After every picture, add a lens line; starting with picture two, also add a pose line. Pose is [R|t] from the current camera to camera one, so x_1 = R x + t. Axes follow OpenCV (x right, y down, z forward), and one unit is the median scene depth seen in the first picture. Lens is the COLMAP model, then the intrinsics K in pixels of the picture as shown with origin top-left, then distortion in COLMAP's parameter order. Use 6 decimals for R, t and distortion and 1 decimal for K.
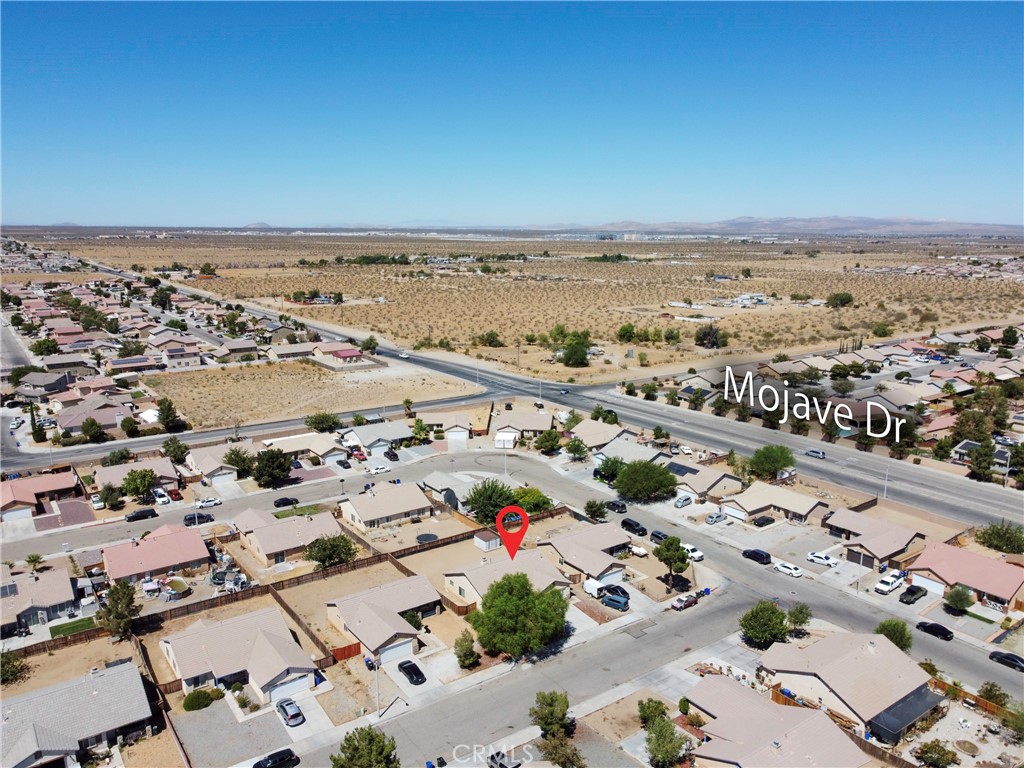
lens RADIAL K [[786.9, 0, 512.0], [0, 786.9, 384.0], [0, 0, 1]] dist [-0.000228, -0.001828]
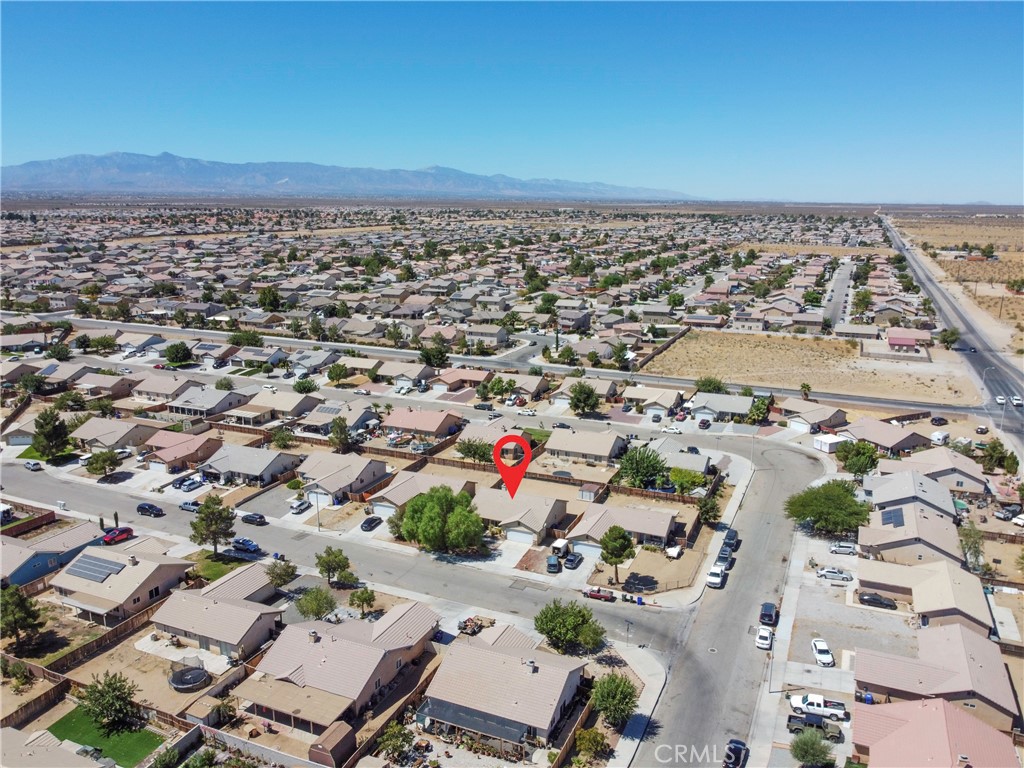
lens RADIAL K [[786.9, 0, 512.0], [0, 786.9, 384.0], [0, 0, 1]] dist [-0.000228, -0.001828]
pose [[0.489886, 0.192929, -0.850170, 0.580436], [-0.170993, 0.977527, 0.123300, -0.042835], [0.854852, 0.084970, 0.511866, 0.254268]]
